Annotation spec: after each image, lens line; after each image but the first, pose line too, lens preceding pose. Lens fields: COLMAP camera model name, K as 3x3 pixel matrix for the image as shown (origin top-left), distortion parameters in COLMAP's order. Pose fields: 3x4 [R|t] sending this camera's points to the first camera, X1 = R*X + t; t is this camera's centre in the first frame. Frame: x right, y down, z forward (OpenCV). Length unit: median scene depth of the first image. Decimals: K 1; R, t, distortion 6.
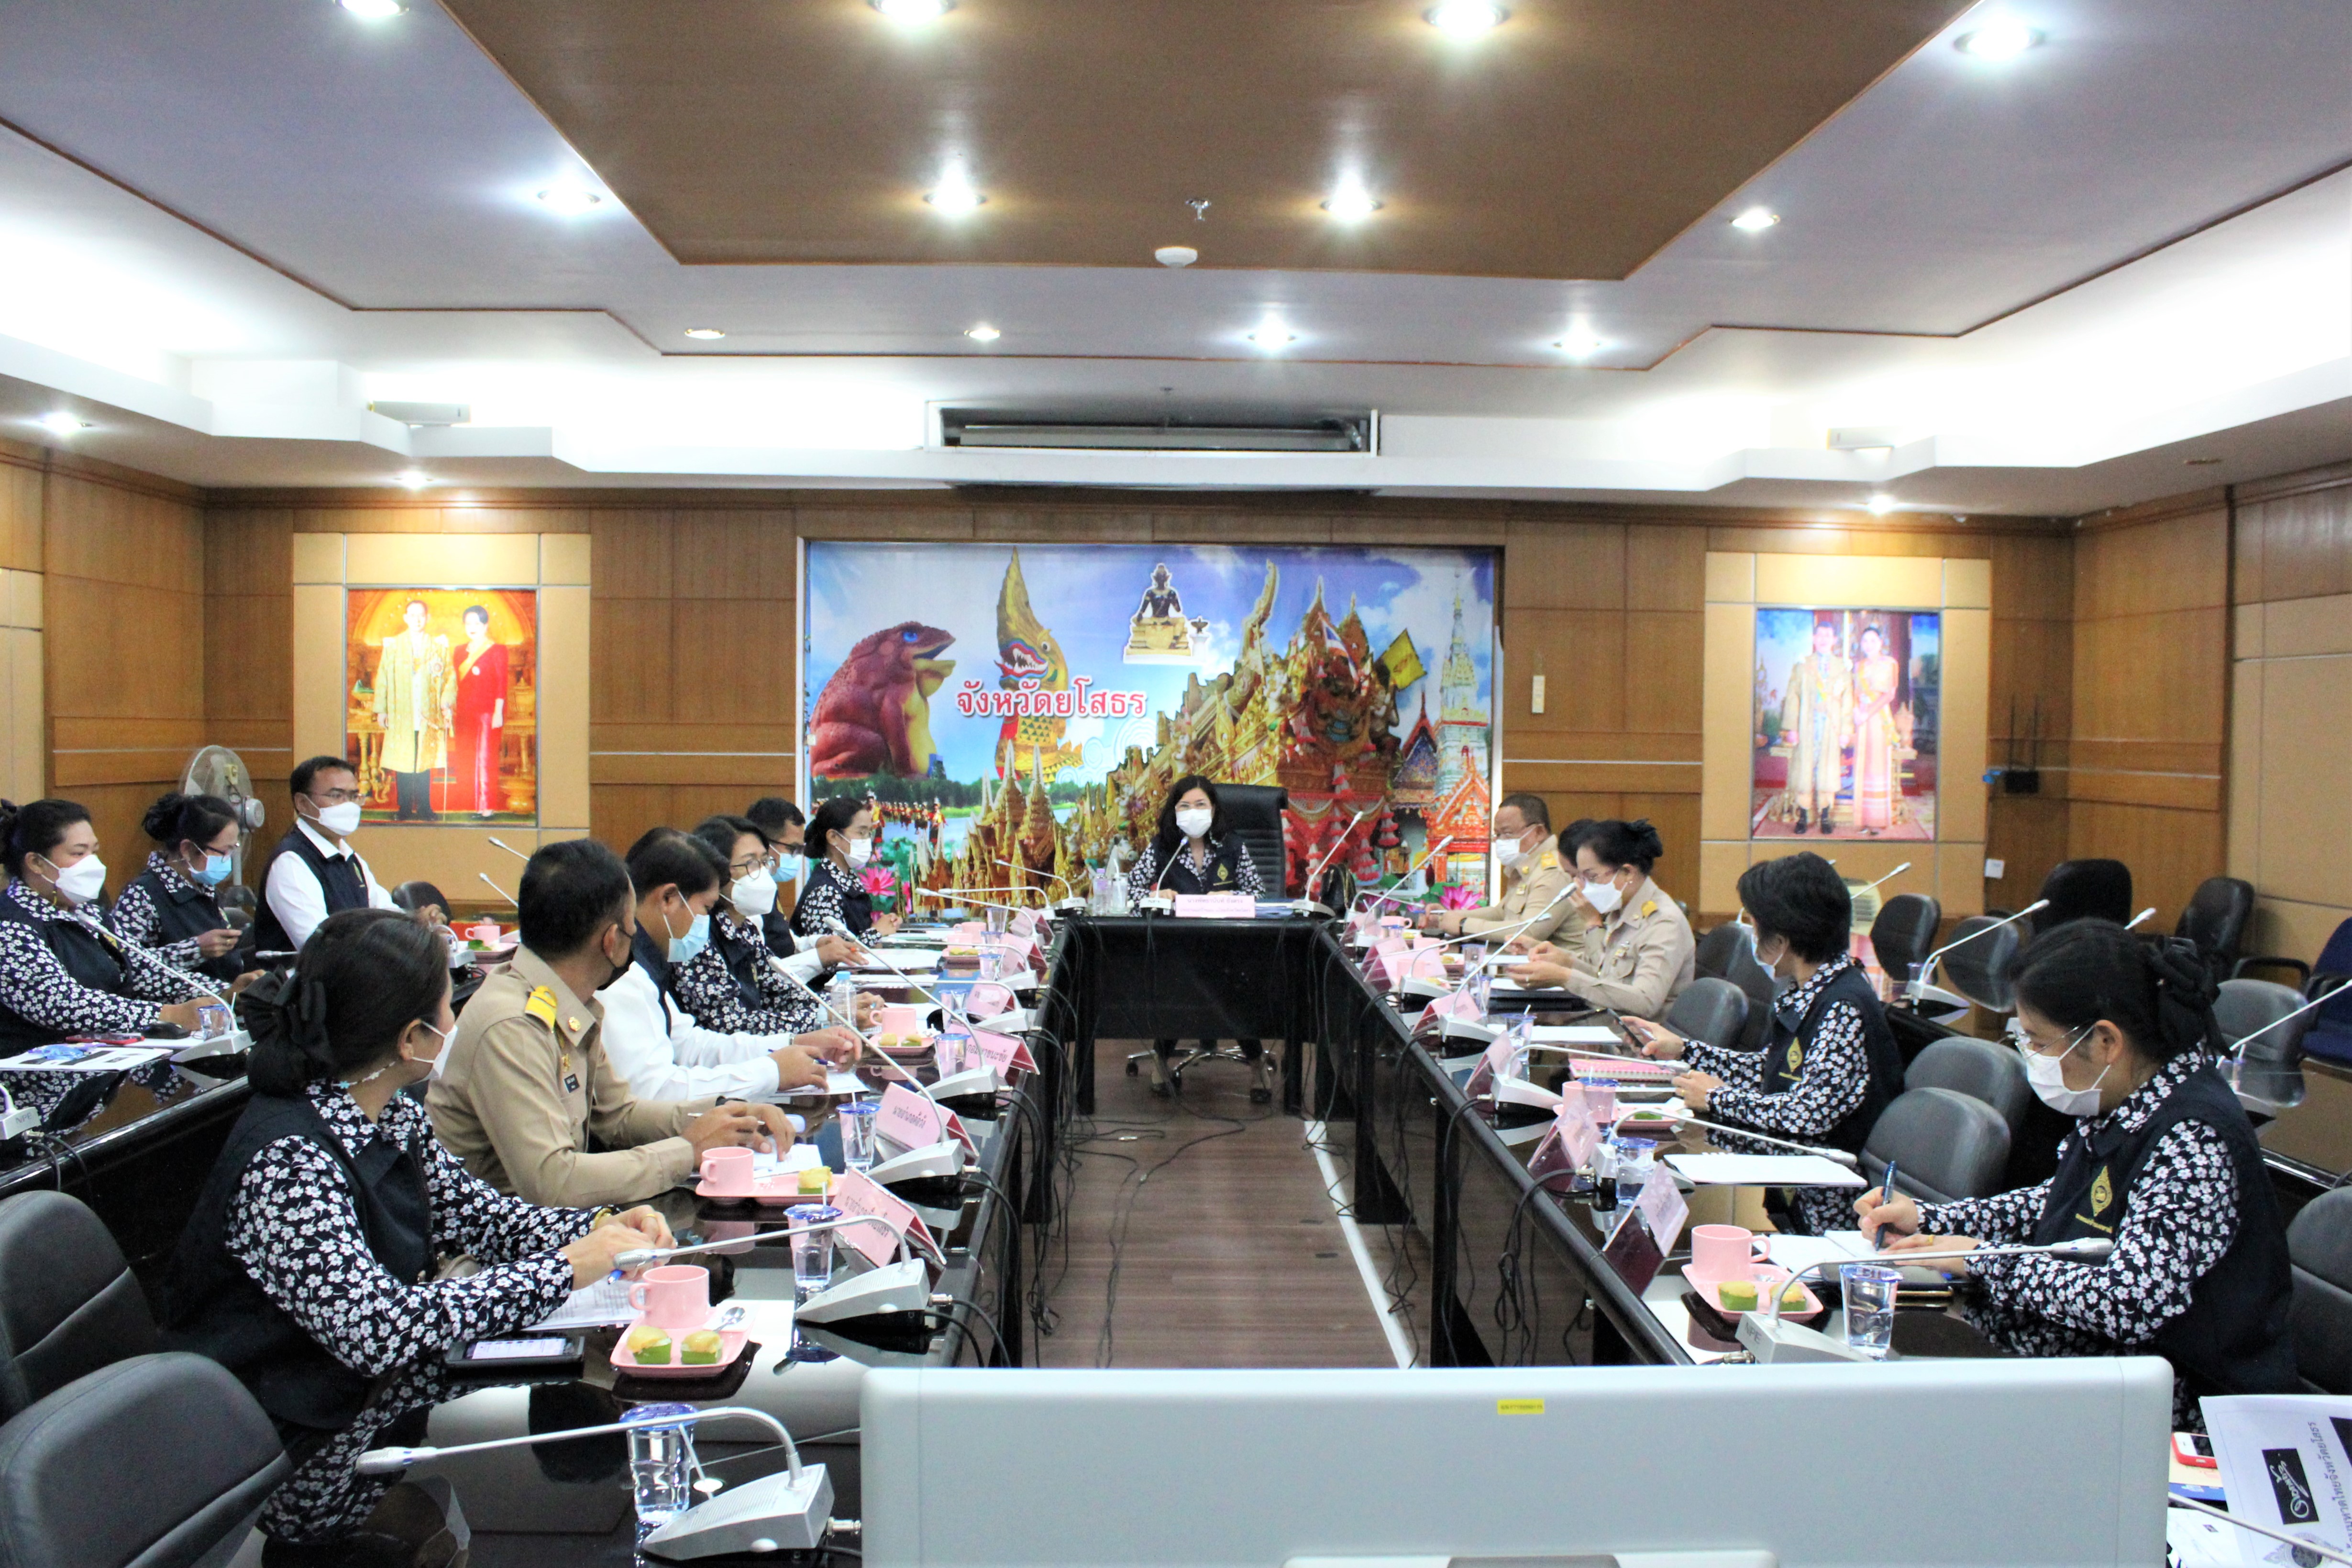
lens RADIAL K [[2072.8, 0, 1188.9], [0, 2072.8, 850.6], [0, 0, 1]] dist [-0.075401, 0.026280]
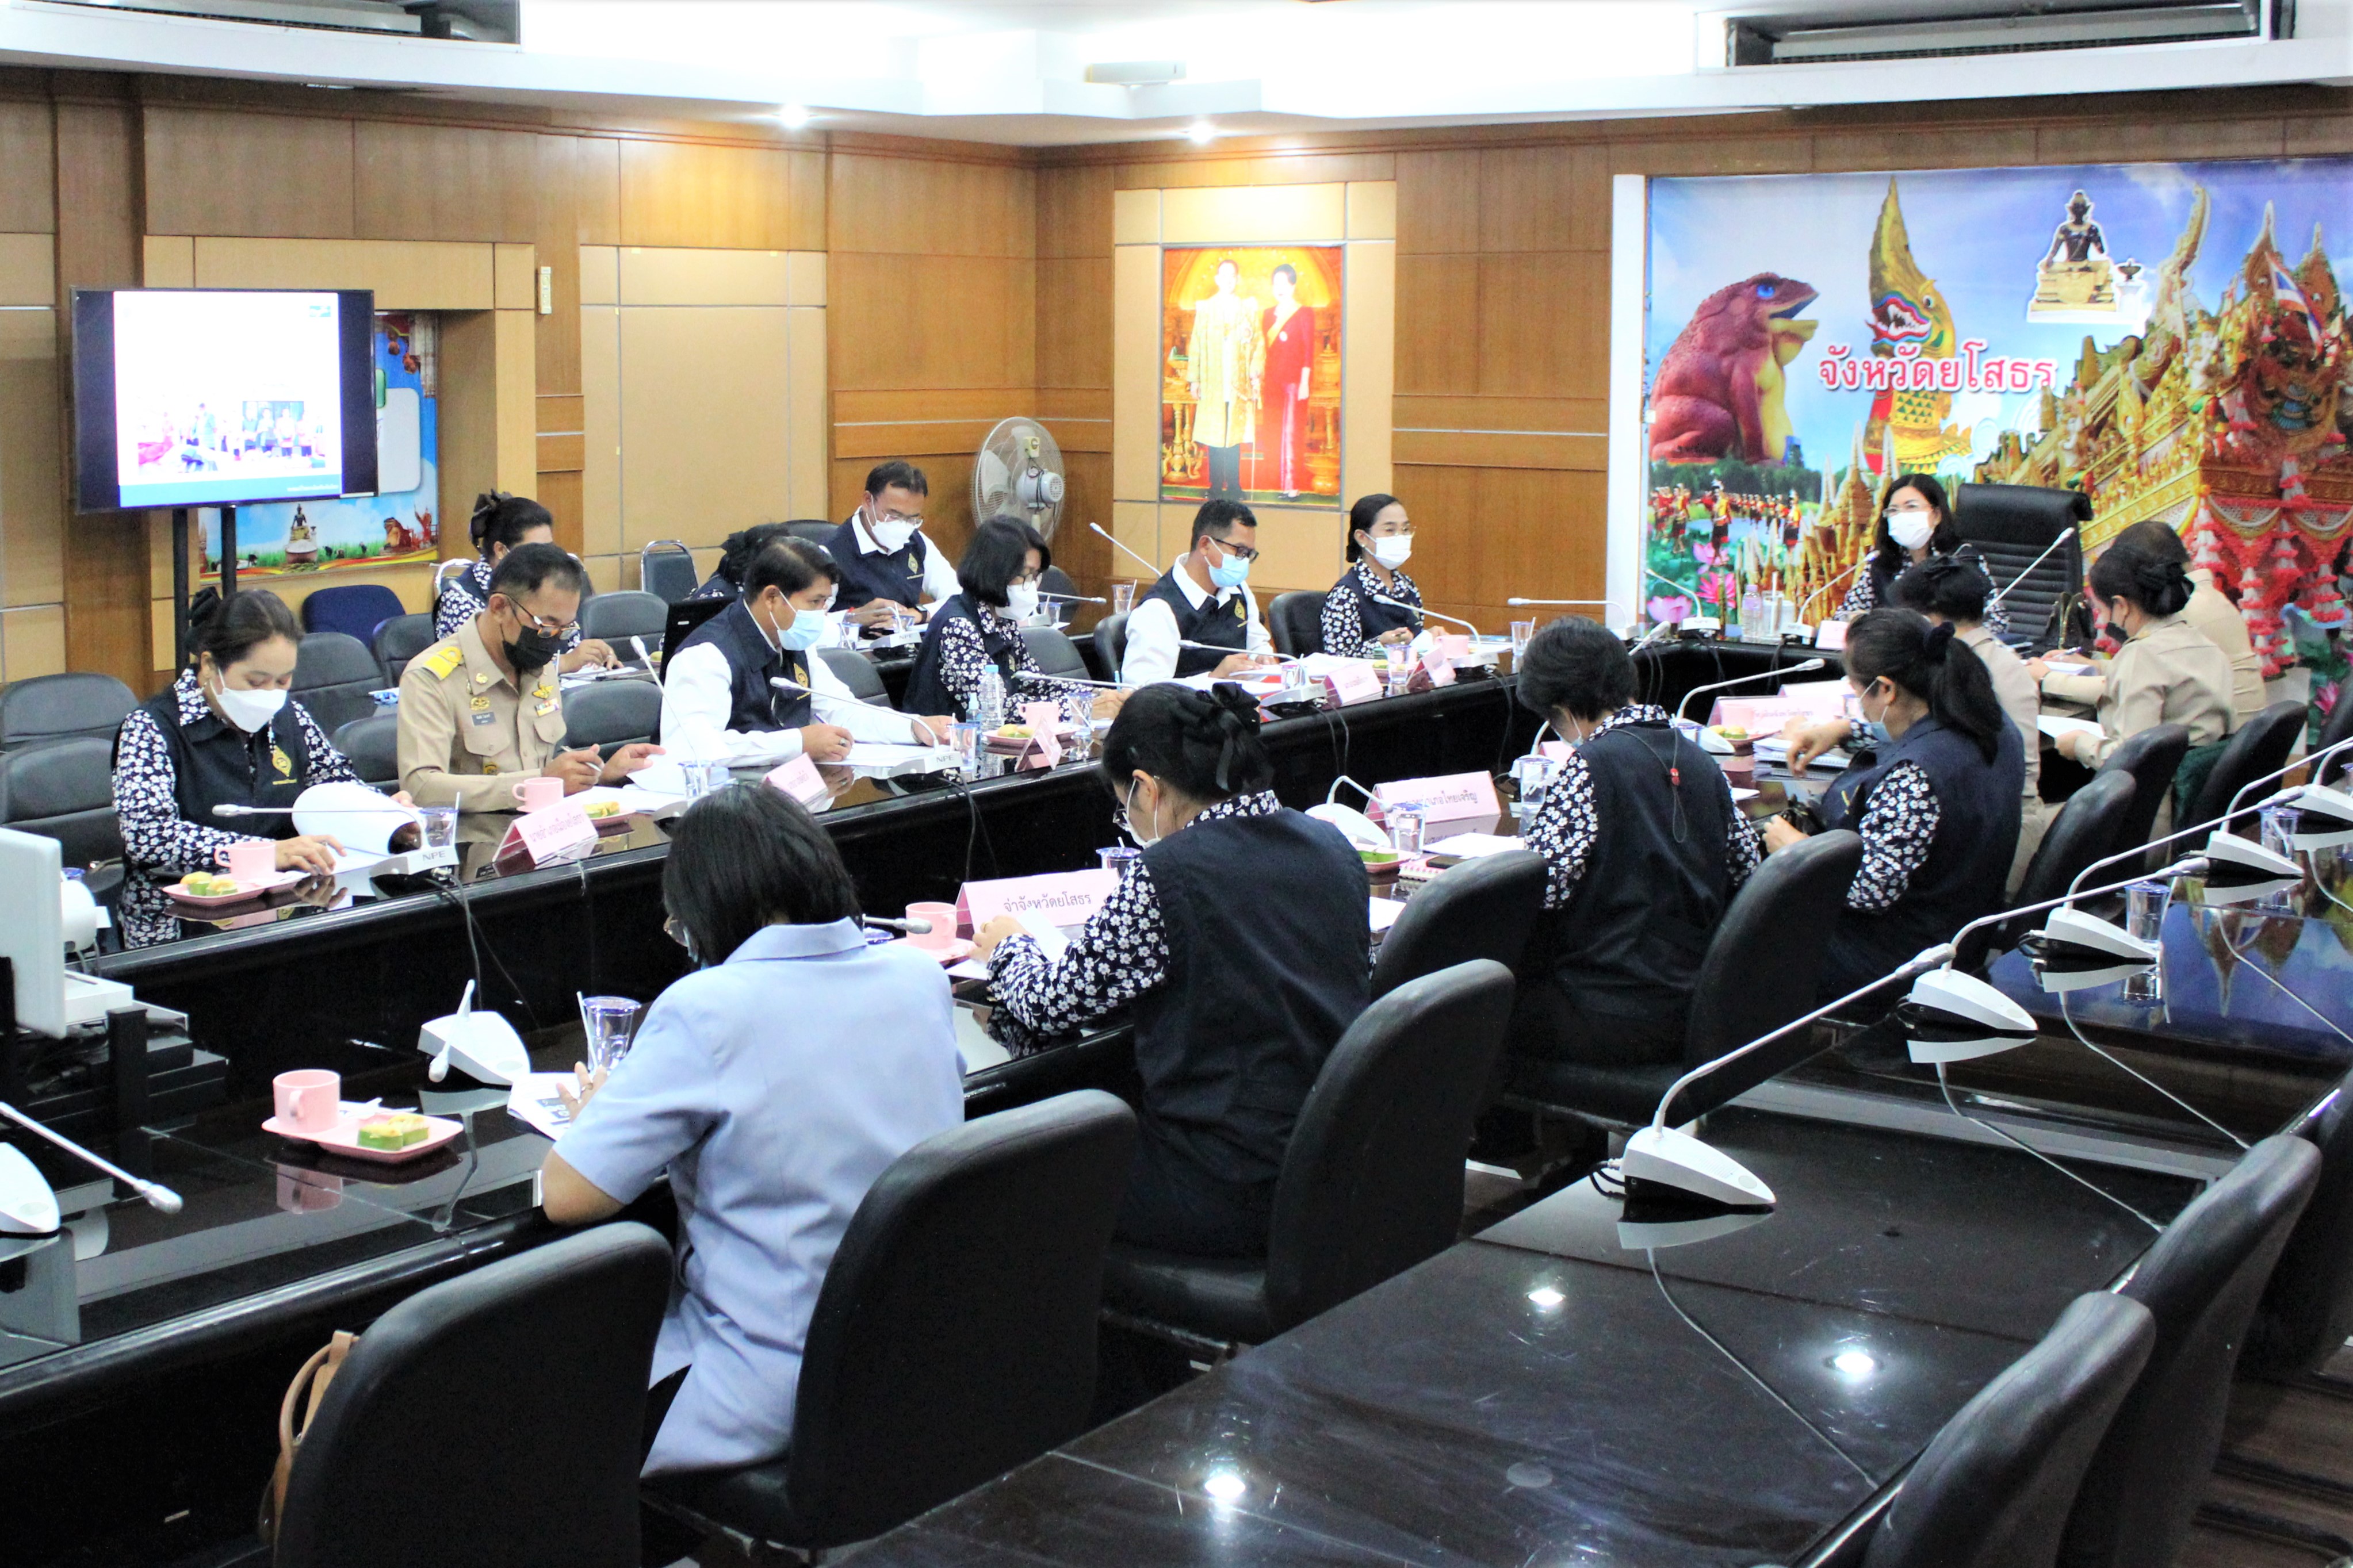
lens RADIAL K [[2796.9, 0, 1175.2], [0, 2796.9, 776.8], [0, 0, 1]] dist [-0.050138, 0.000000]
pose [[0.792168, 0.088267, -0.603886, 0.366957], [-0.037832, 0.994685, 0.095761, -0.009639], [0.609129, -0.053013, 0.791297, -0.021715]]
